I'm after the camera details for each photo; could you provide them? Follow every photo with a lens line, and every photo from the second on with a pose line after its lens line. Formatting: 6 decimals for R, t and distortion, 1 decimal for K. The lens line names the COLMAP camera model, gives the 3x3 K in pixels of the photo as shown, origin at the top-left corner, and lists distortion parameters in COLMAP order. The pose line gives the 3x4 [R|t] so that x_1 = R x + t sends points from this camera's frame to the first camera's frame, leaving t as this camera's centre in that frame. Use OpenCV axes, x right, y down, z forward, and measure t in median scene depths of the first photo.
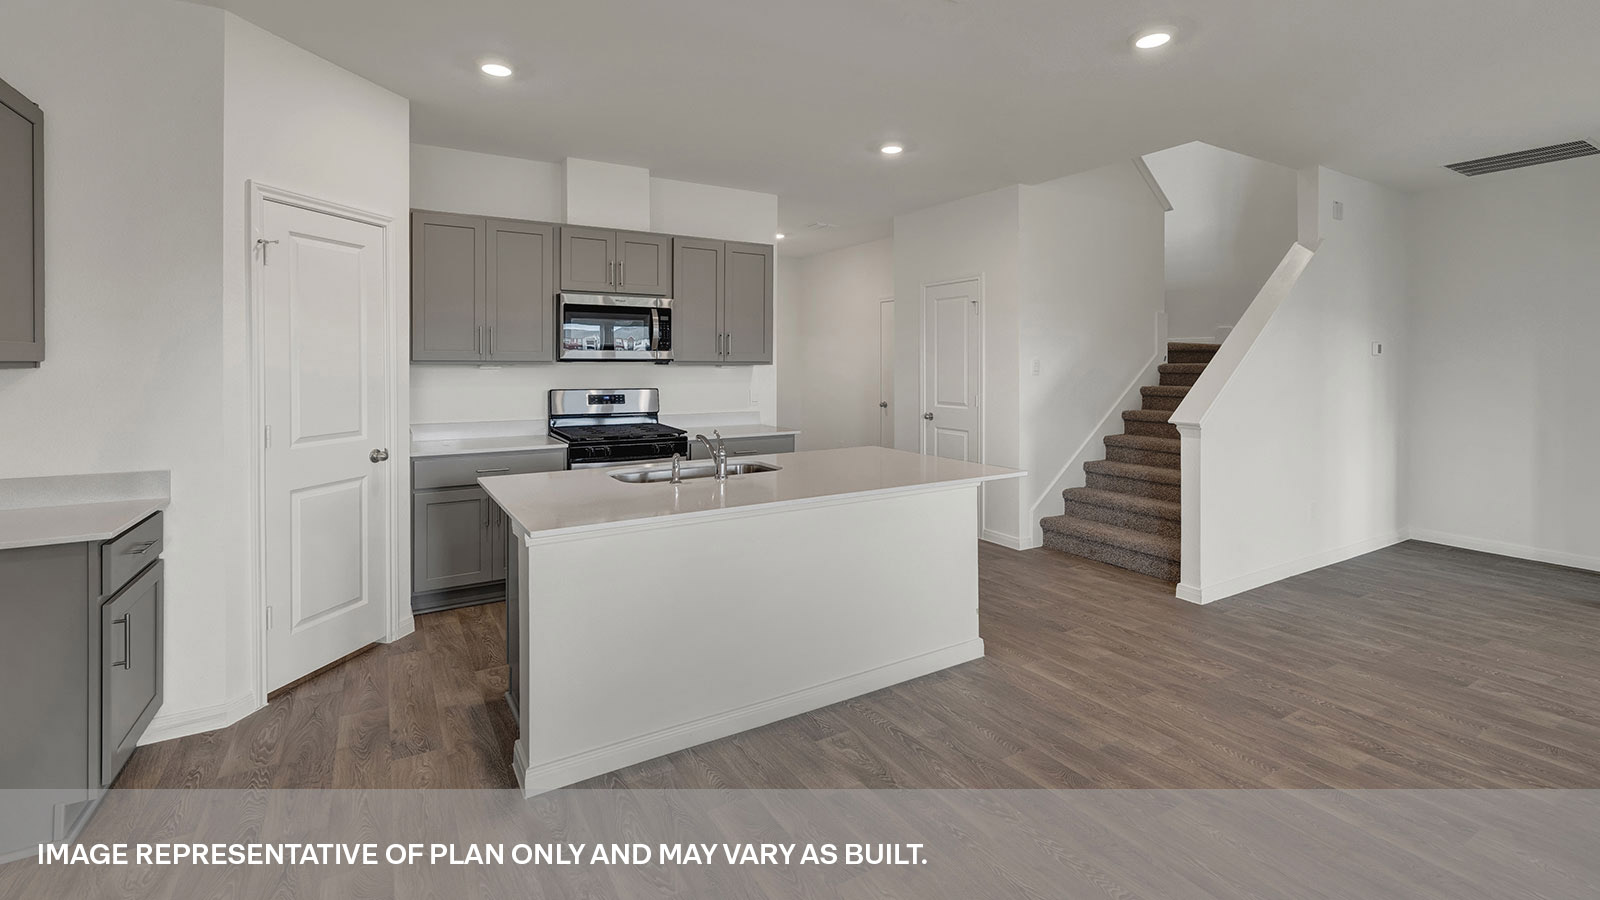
lens RADIAL K [[683.4, 0, 793.2], [0, 683.4, 366.3], [0, 0, 1]] dist [-0.006789, 0.000916]
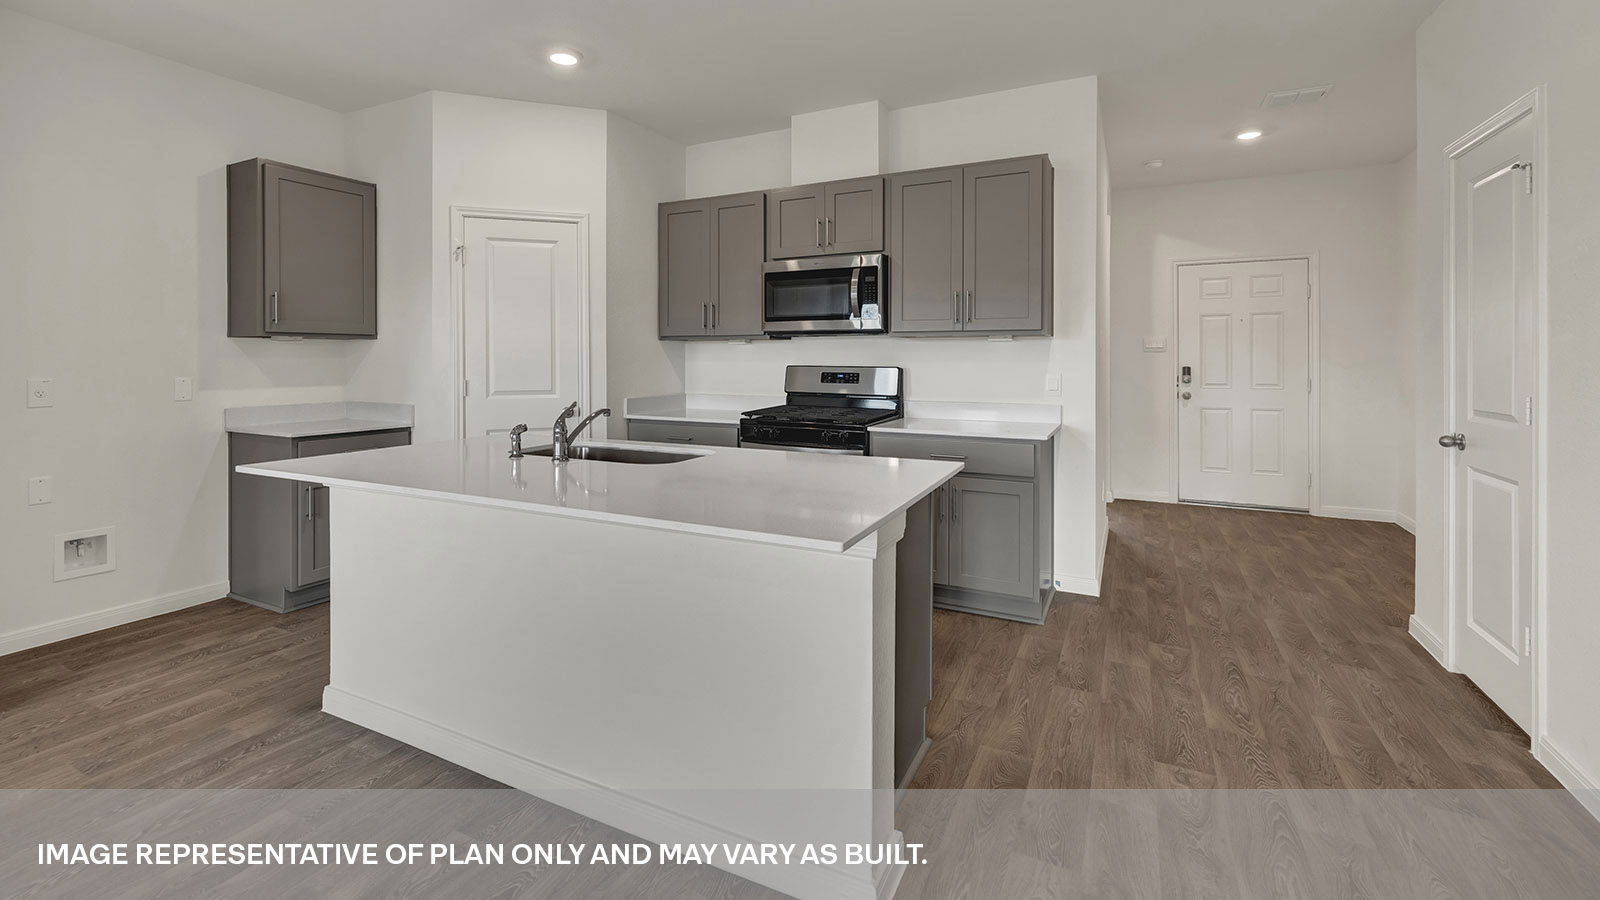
lens RADIAL K [[683.4, 0, 793.9], [0, 683.4, 368.1], [0, 0, 1]] dist [-0.006789, 0.000916]
pose [[0.528599, 0.011921, -0.848788, 0.443636], [-0.003044, 0.999922, 0.012148, 0.025363], [0.848866, -0.003838, 0.528594, 0.487045]]
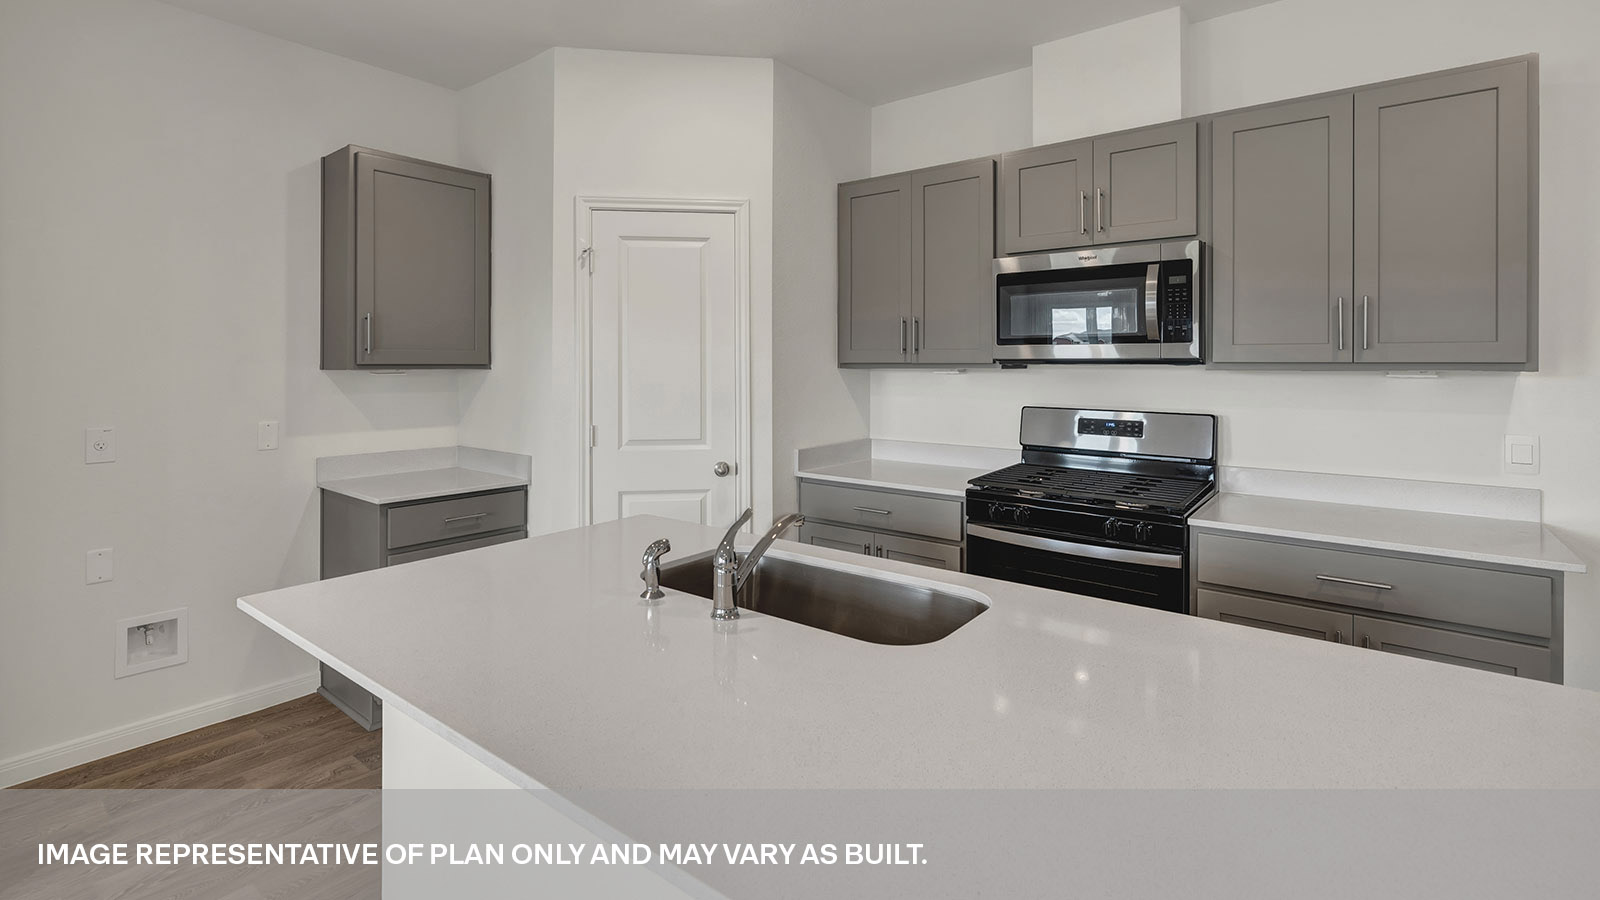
lens RADIAL K [[719.3, 0, 790.6], [0, 719.3, 375.5], [0, 0, 1]] dist [-0.017470, 0.000284]
pose [[0.345080, 0.011707, -0.938500, 0.216023], [-0.004738, 0.999931, 0.010731, -0.001948], [0.938561, 0.000743, 0.345112, 0.528428]]
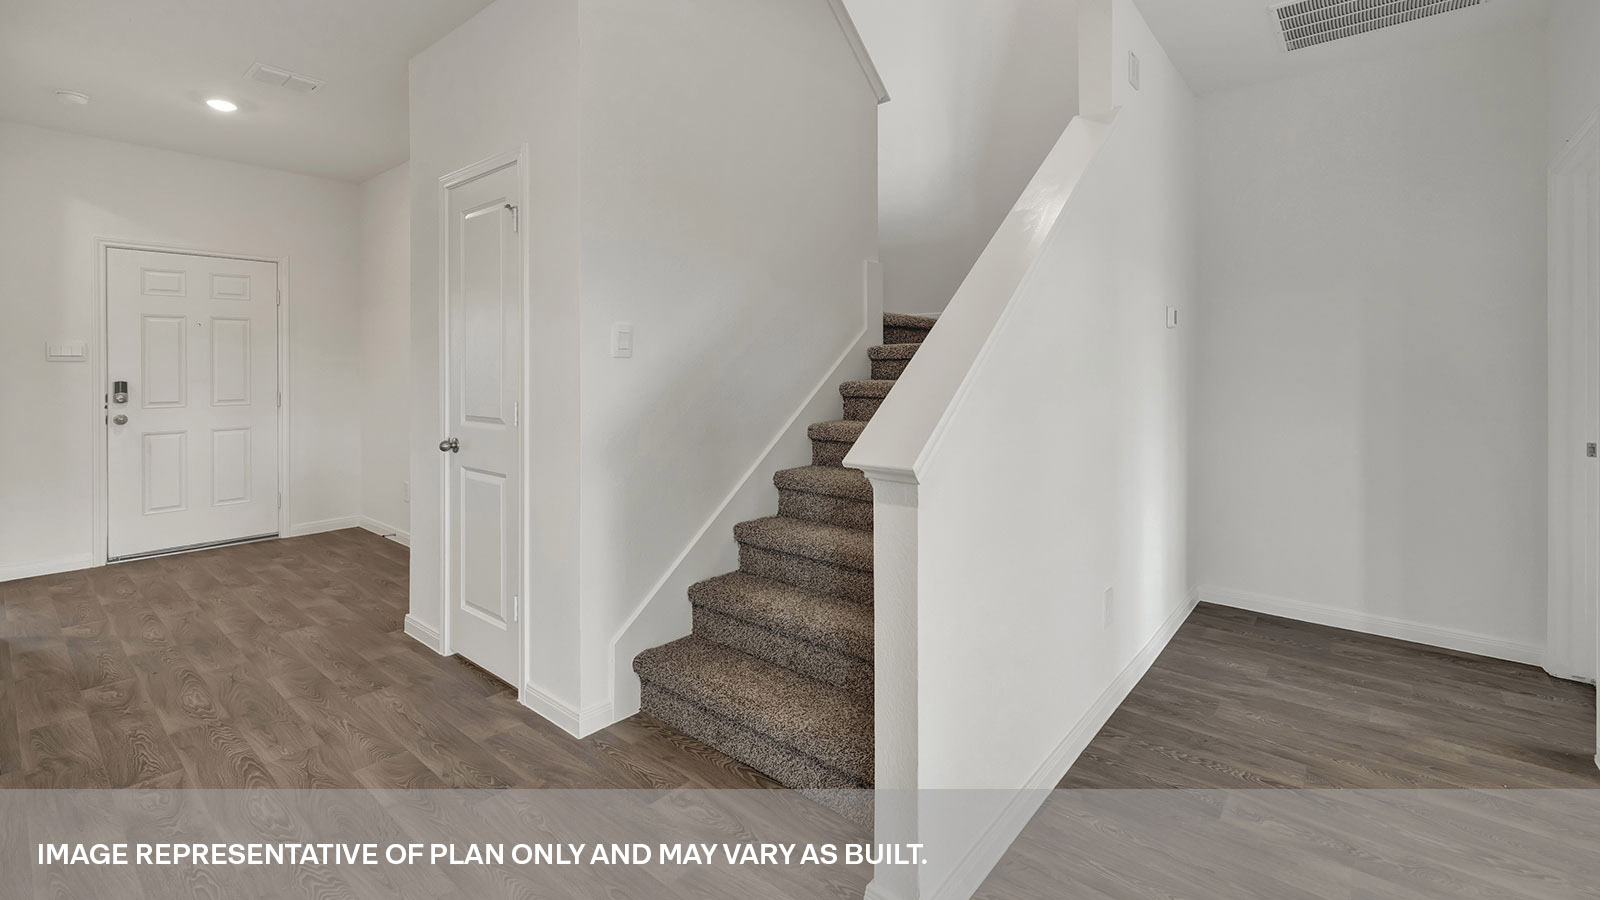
lens RADIAL K [[683.4, 0, 790.4], [0, 683.4, 367.2], [0, 0, 1]] dist [-0.006789, 0.000916]
pose [[0.948296, -0.001258, 0.317383, 0.350044], [0.003545, 0.999972, -0.006628, 0.025209], [-0.317366, 0.007410, 0.948274, 0.563736]]
